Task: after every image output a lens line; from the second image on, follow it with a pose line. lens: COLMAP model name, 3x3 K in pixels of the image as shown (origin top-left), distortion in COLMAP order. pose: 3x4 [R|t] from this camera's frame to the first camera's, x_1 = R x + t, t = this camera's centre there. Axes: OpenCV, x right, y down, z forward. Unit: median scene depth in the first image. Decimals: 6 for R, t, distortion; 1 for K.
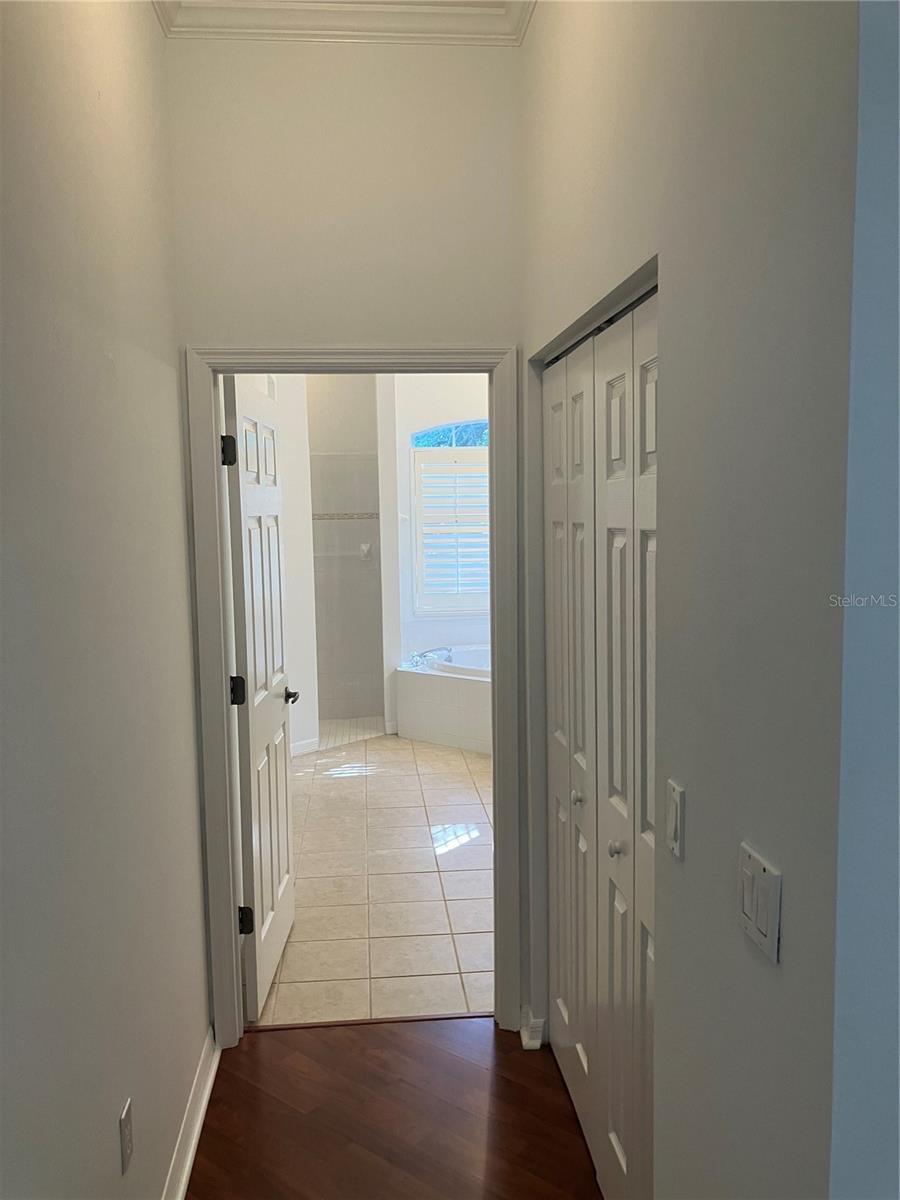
lens RADIAL K [[993.8, 0, 451.8], [0, 993.8, 600.9], [0, 0, 1]] dist [0.044340, -0.070781]
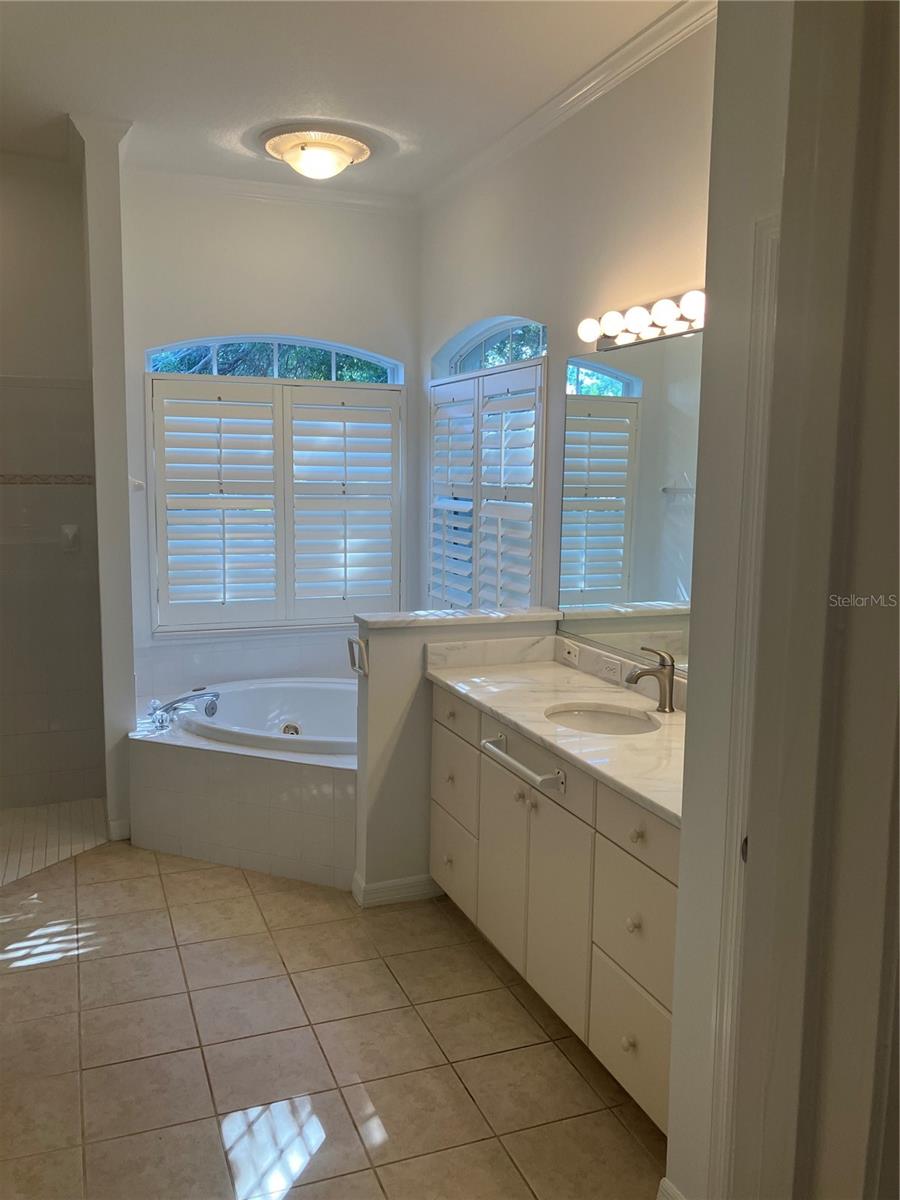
lens RADIAL K [[993.8, 0, 448.2], [0, 993.8, 596.9], [0, 0, 1]] dist [0.044340, -0.070781]
pose [[0.962123, -0.009585, 0.272448, -0.034563], [0.000552, 0.999448, 0.033212, -0.037308], [-0.272616, -0.031804, 0.961597, 0.385039]]
